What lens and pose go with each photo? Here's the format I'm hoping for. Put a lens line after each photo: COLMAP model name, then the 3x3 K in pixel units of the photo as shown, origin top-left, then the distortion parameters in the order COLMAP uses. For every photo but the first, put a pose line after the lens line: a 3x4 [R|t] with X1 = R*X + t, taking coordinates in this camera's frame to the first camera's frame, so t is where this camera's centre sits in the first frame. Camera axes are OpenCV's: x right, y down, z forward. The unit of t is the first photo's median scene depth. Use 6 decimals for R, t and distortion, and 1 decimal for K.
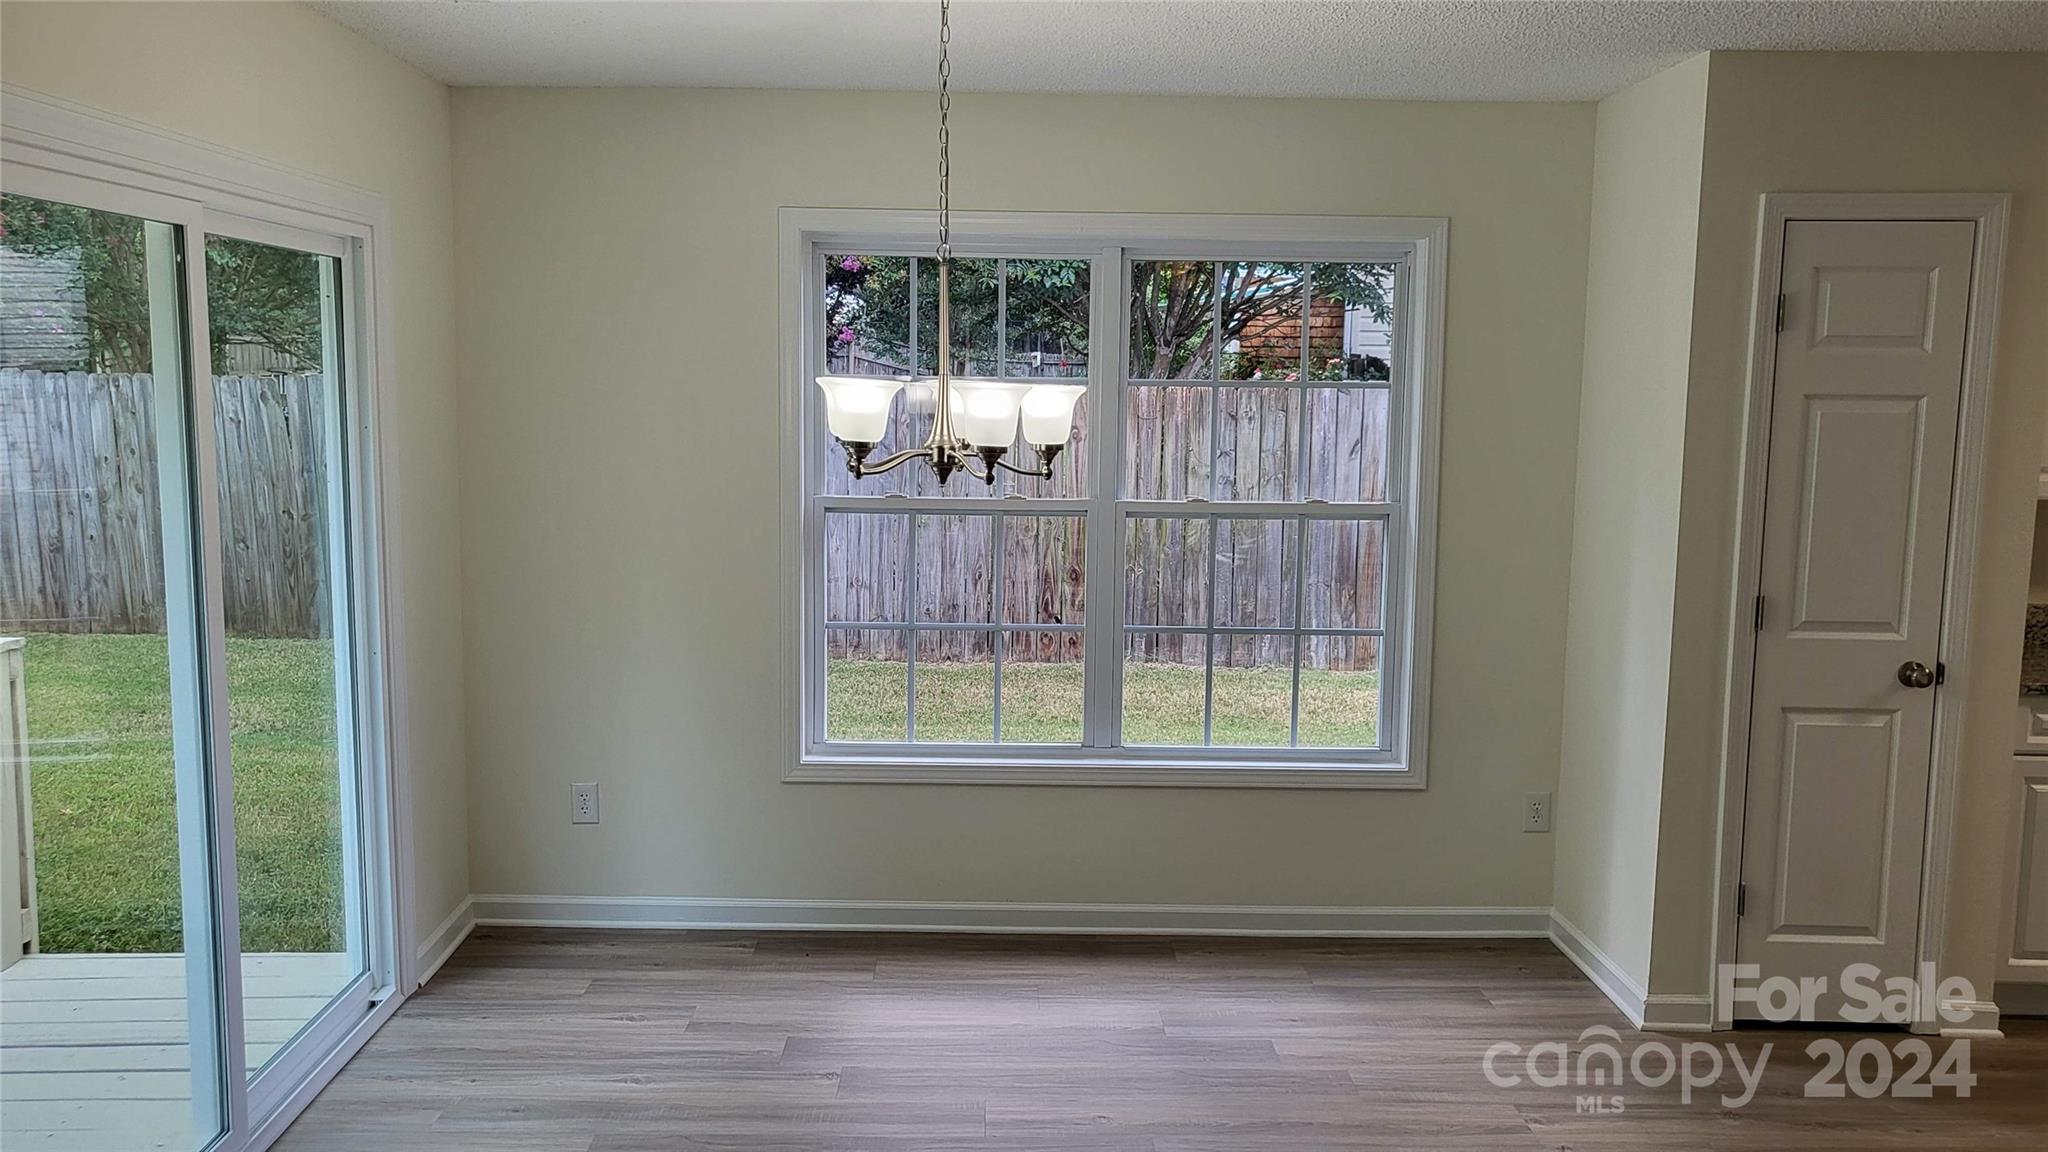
lens RADIAL K [[1576.2, 0, 1018.1], [0, 1576.2, 581.3], [0, 0, 1]] dist [0.031829, 0.010227]
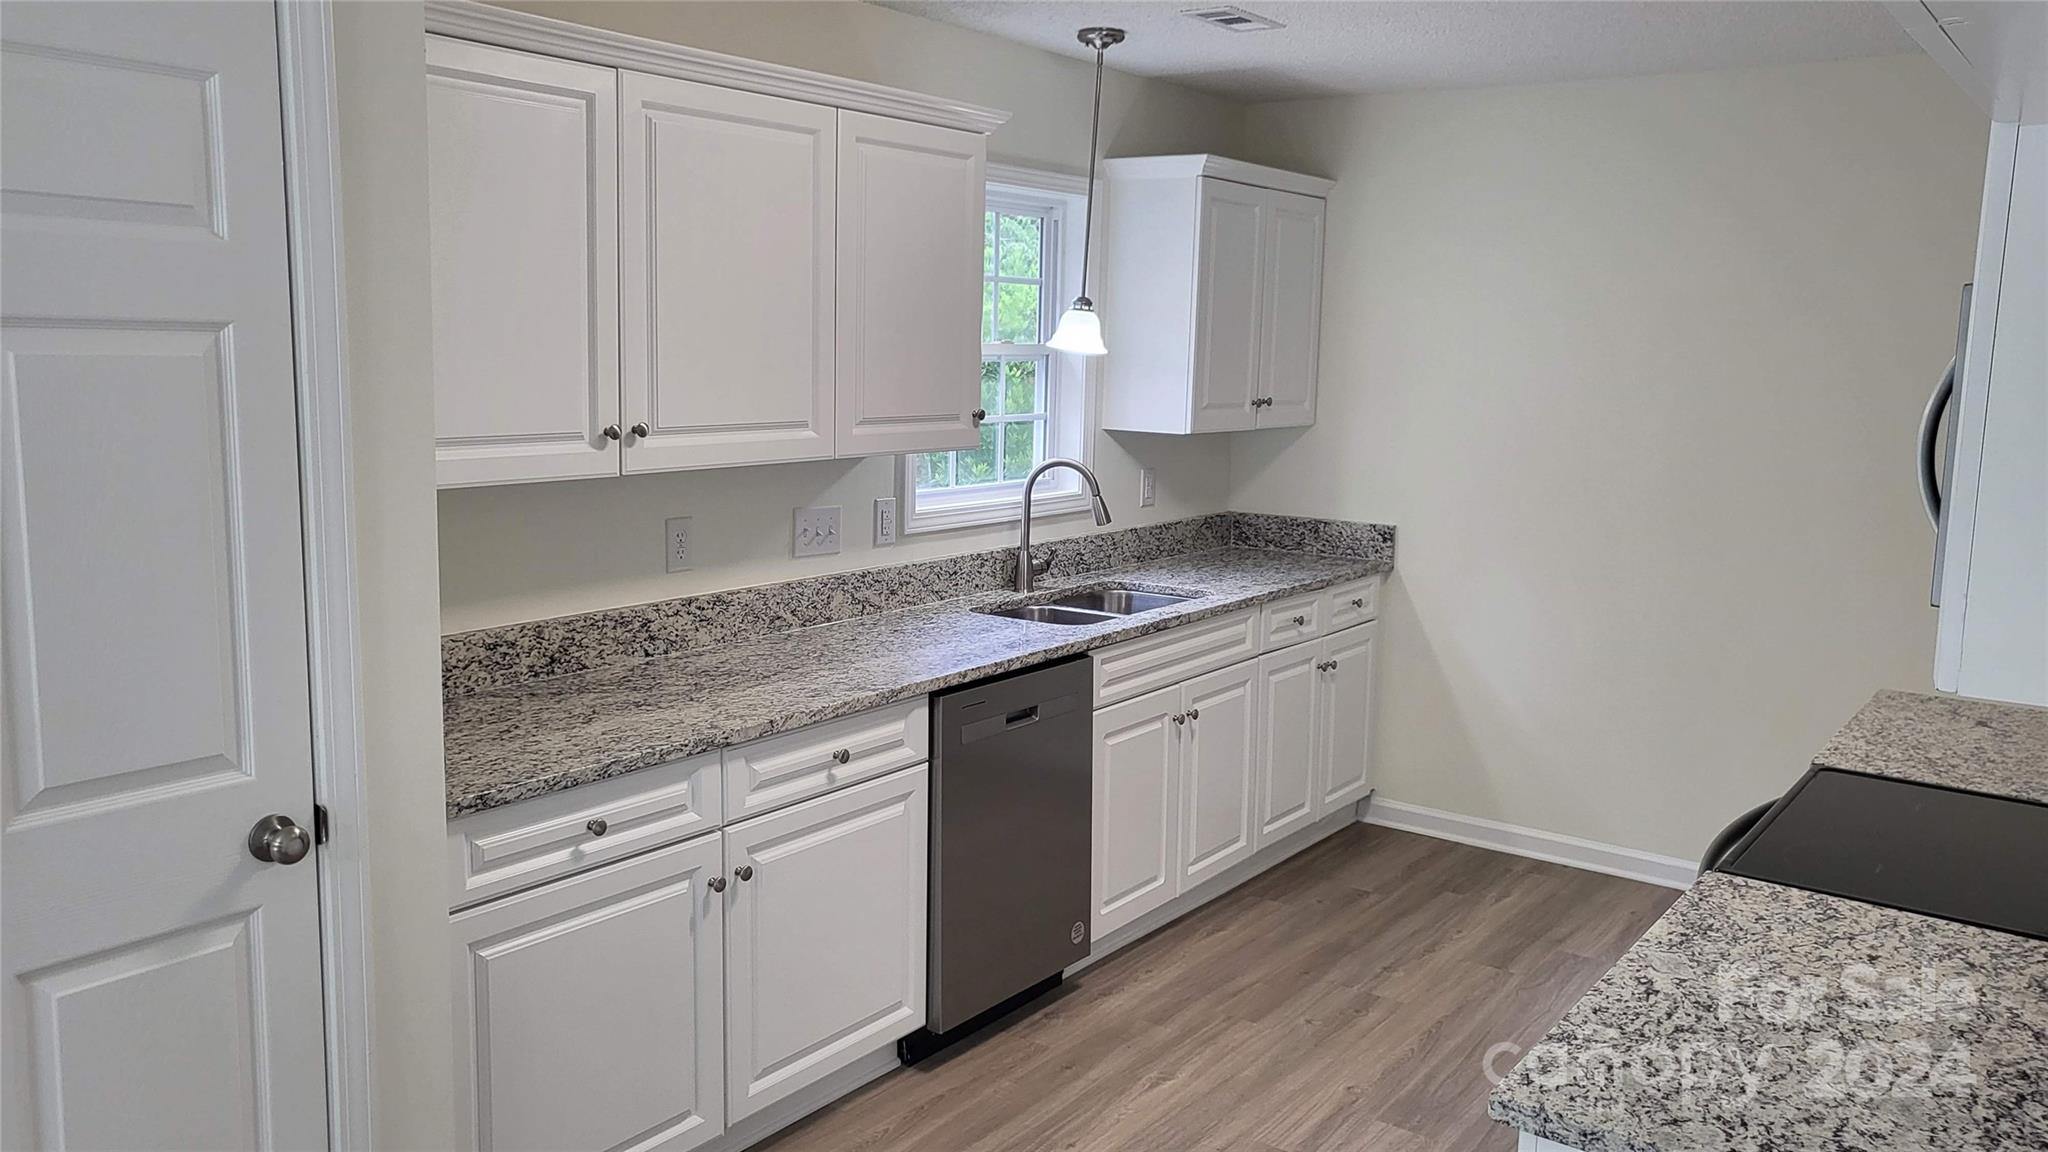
lens RADIAL K [[1576.2, 0, 1024.3], [0, 1576.2, 576.0], [0, 0, 1]] dist [0.031829, 0.010227]
pose [[0.591777, -0.121423, 0.796904, 0.291068], [0.073205, 0.992600, 0.096879, -0.064193], [-0.802771, 0.001006, 0.596287, 0.470586]]
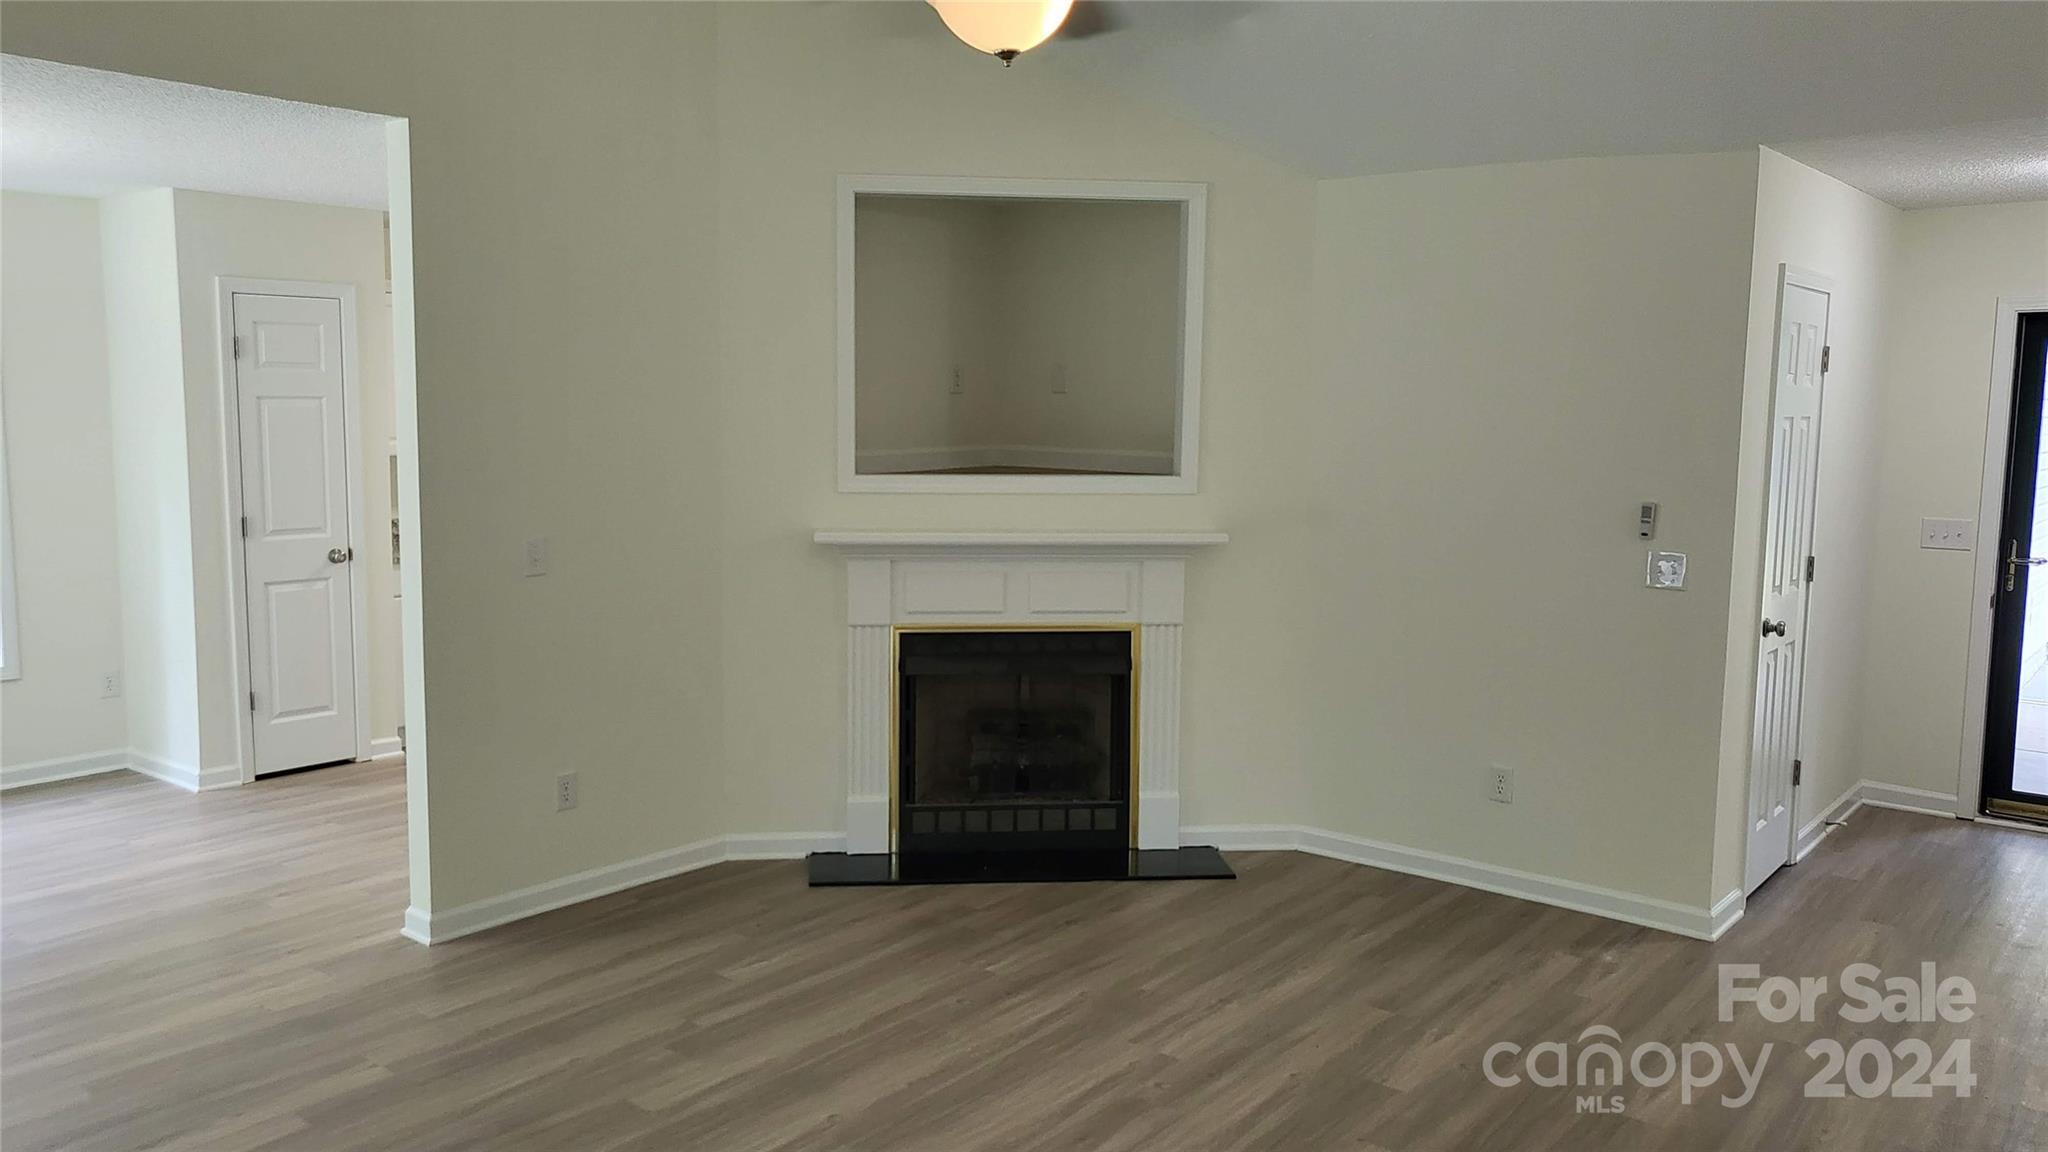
lens RADIAL K [[1576.2, 0, 982.5], [0, 1576.2, 566.4], [0, 0, 1]] dist [0.031829, 0.010227]
pose [[0.656940, -0.089669, 0.748592, -0.274891], [0.088098, 0.995230, 0.041900, 0.059114], [-0.748778, 0.038423, 0.661706, -0.680000]]
